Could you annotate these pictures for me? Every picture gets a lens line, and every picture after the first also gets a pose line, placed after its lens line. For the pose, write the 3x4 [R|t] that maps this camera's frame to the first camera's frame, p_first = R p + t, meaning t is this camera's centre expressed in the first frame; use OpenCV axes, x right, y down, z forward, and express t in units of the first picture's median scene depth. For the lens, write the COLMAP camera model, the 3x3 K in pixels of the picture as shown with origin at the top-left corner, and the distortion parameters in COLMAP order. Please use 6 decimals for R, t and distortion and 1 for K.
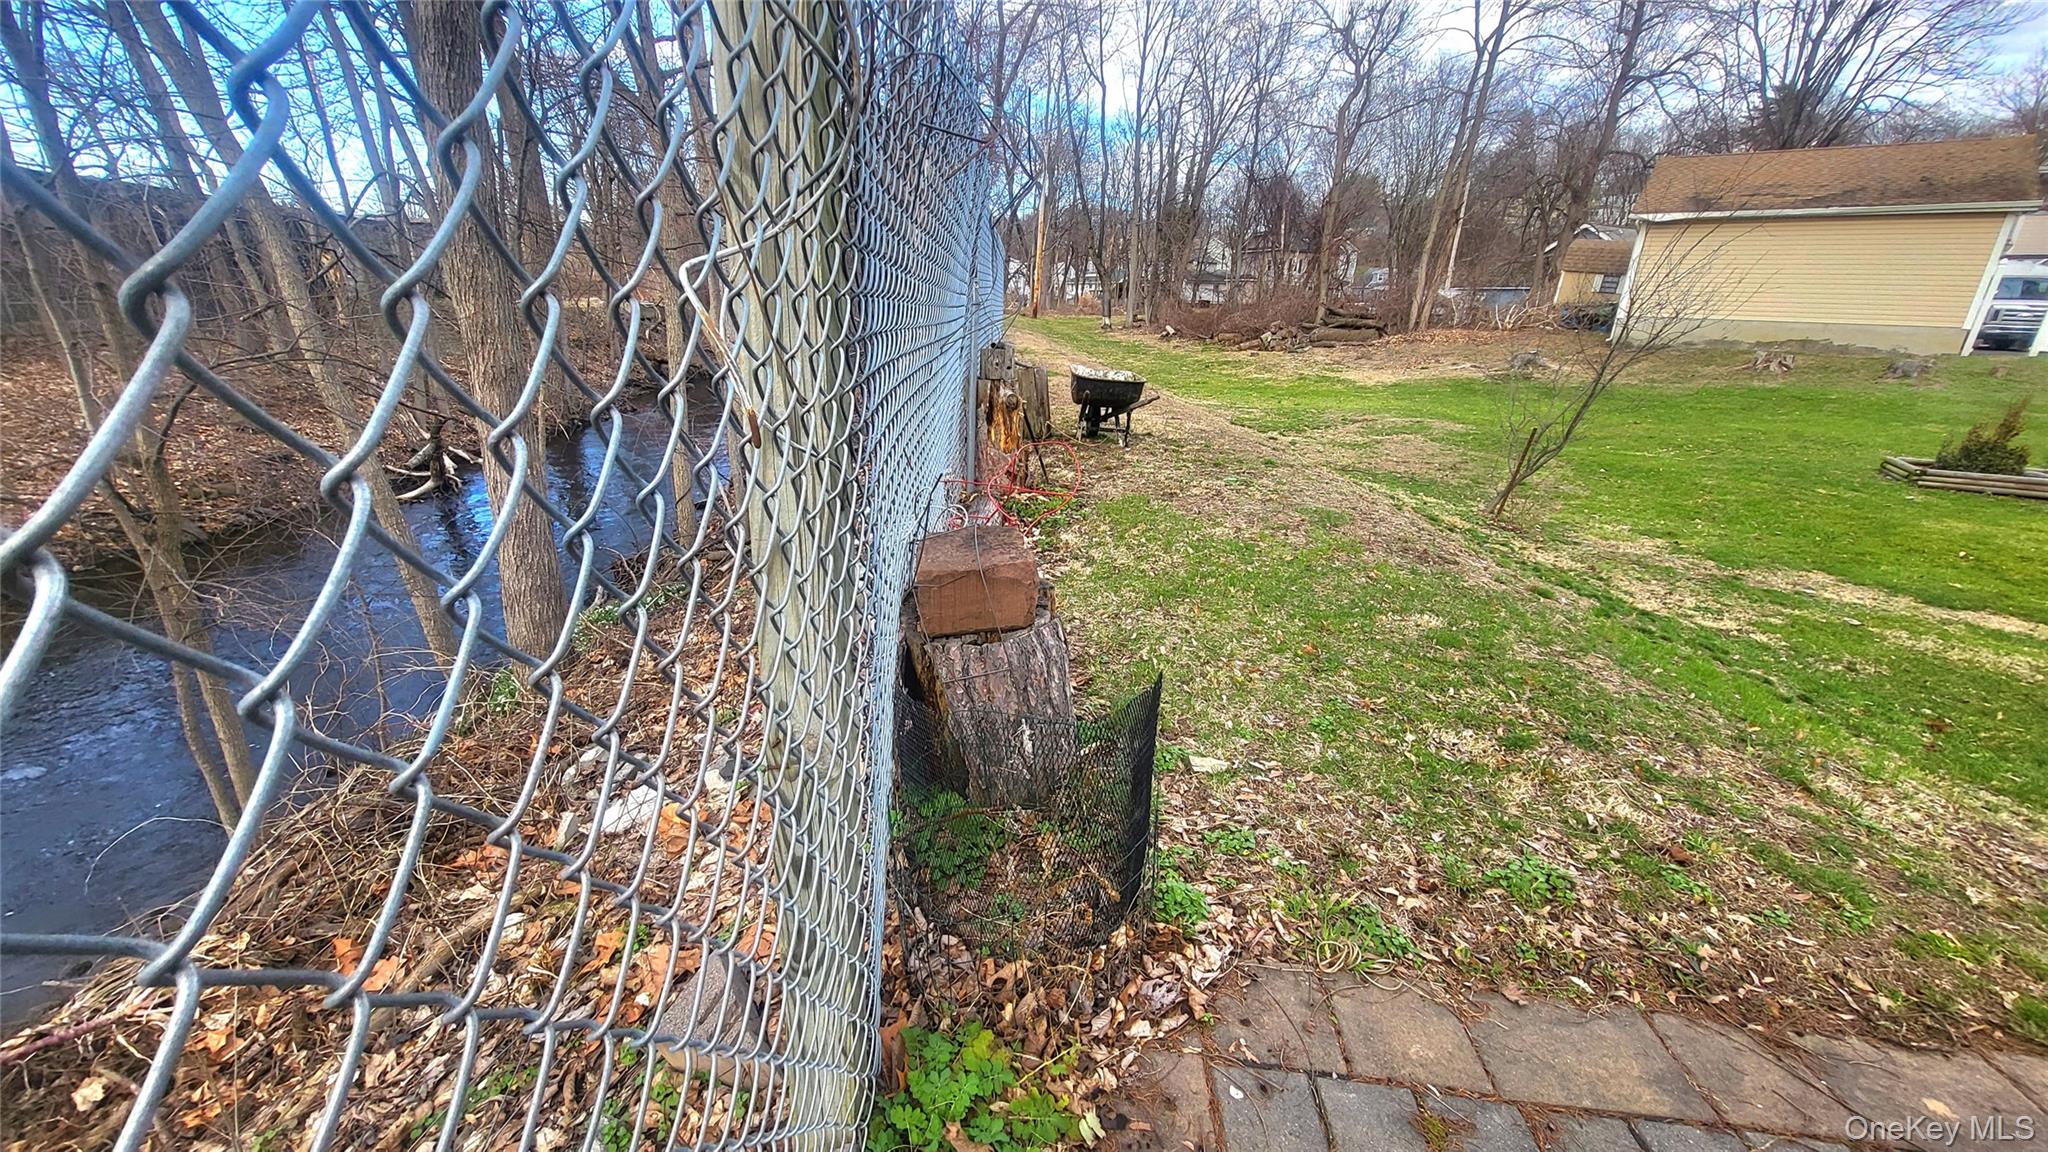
lens RADIAL K [[799.9, 0, 1024.0], [0, 799.9, 576.0], [0, 0, 1]] dist [0.003124, -0.002967]
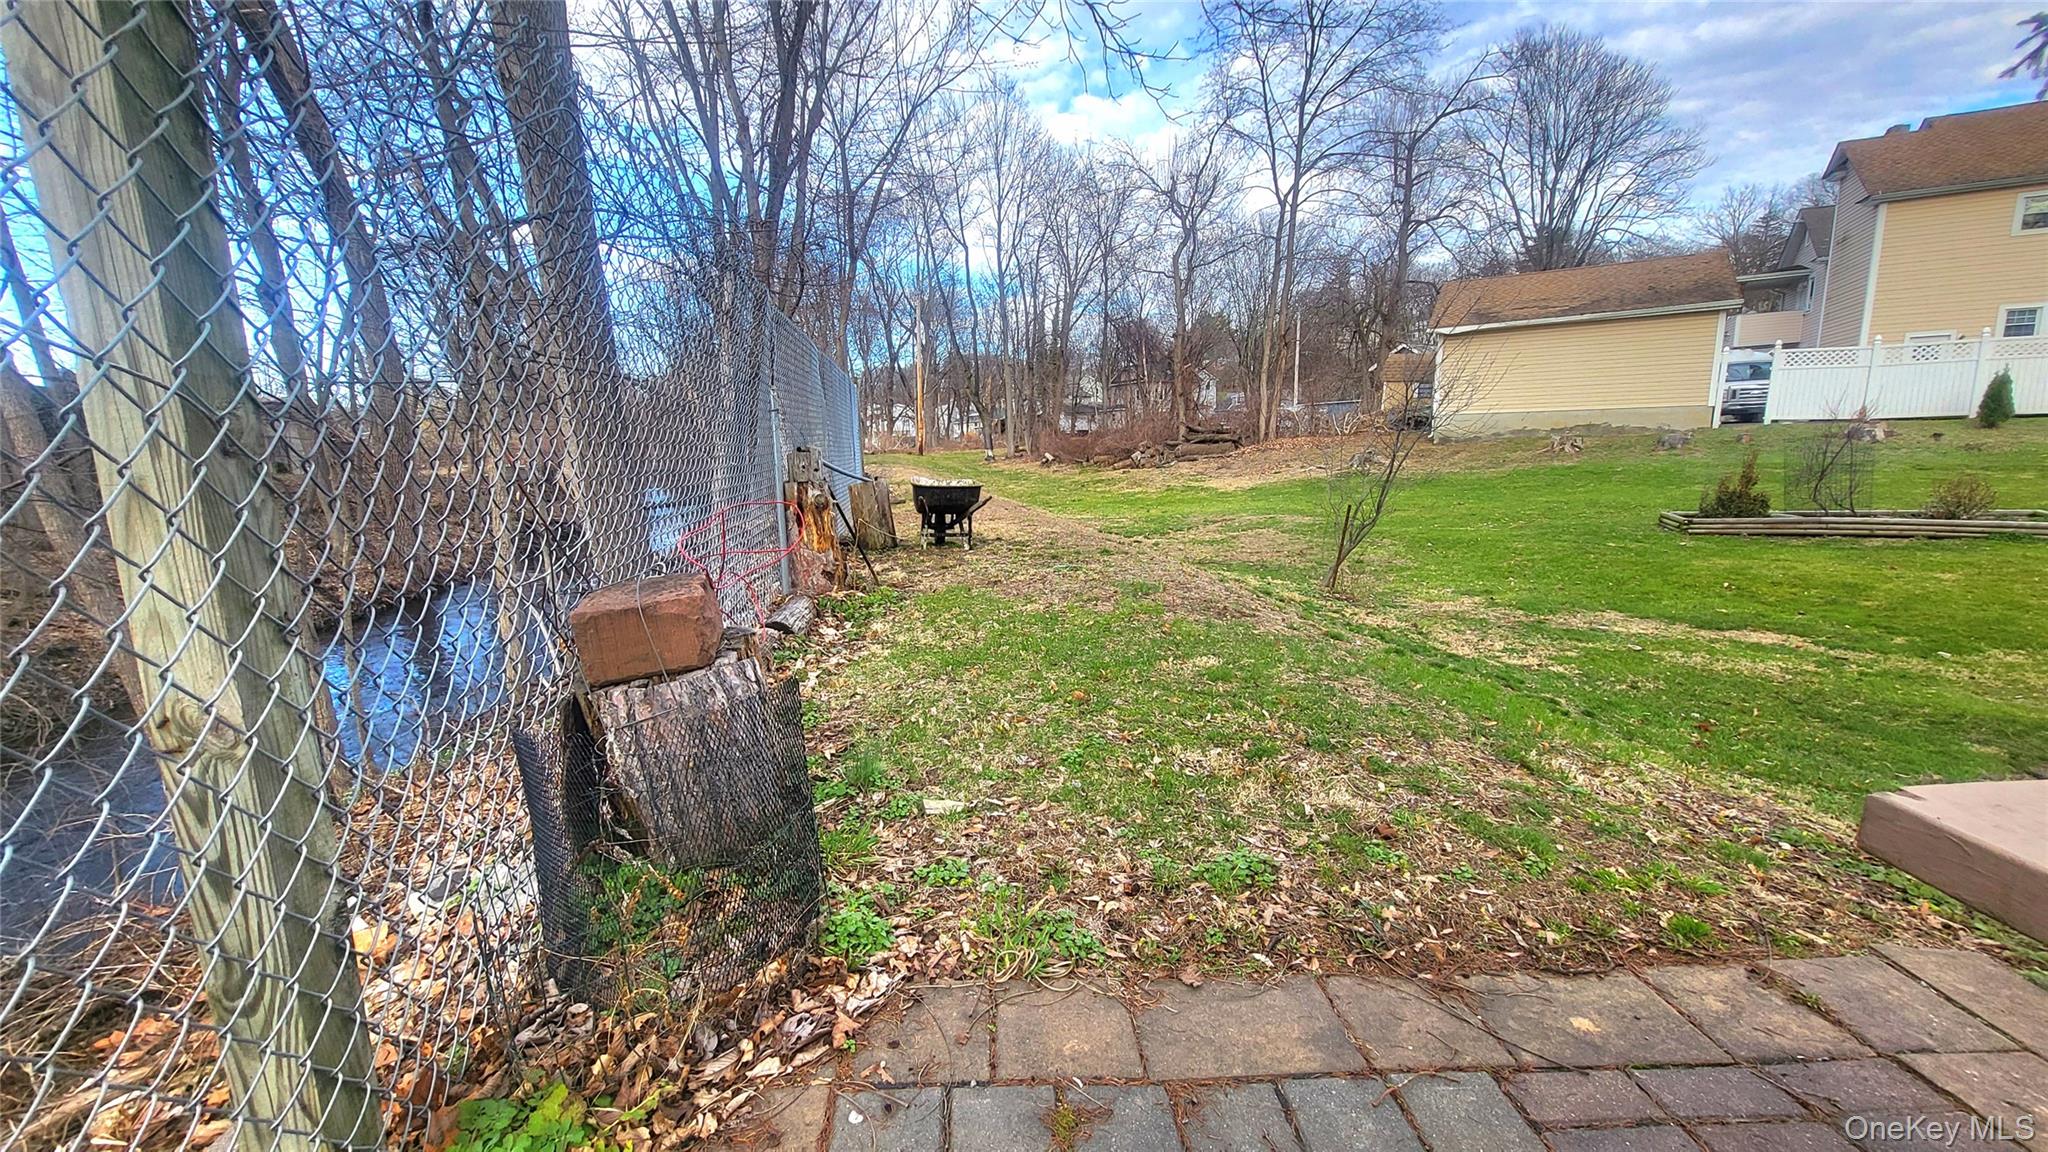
lens RADIAL K [[799.9, 0, 1024.0], [0, 799.9, 576.0], [0, 0, 1]] dist [0.003124, -0.002967]
pose [[0.989338, -0.083654, 0.119219, 0.108320], [0.101858, 0.982515, -0.155849, 0.056786], [-0.104097, 0.166330, 0.980560, -0.000668]]
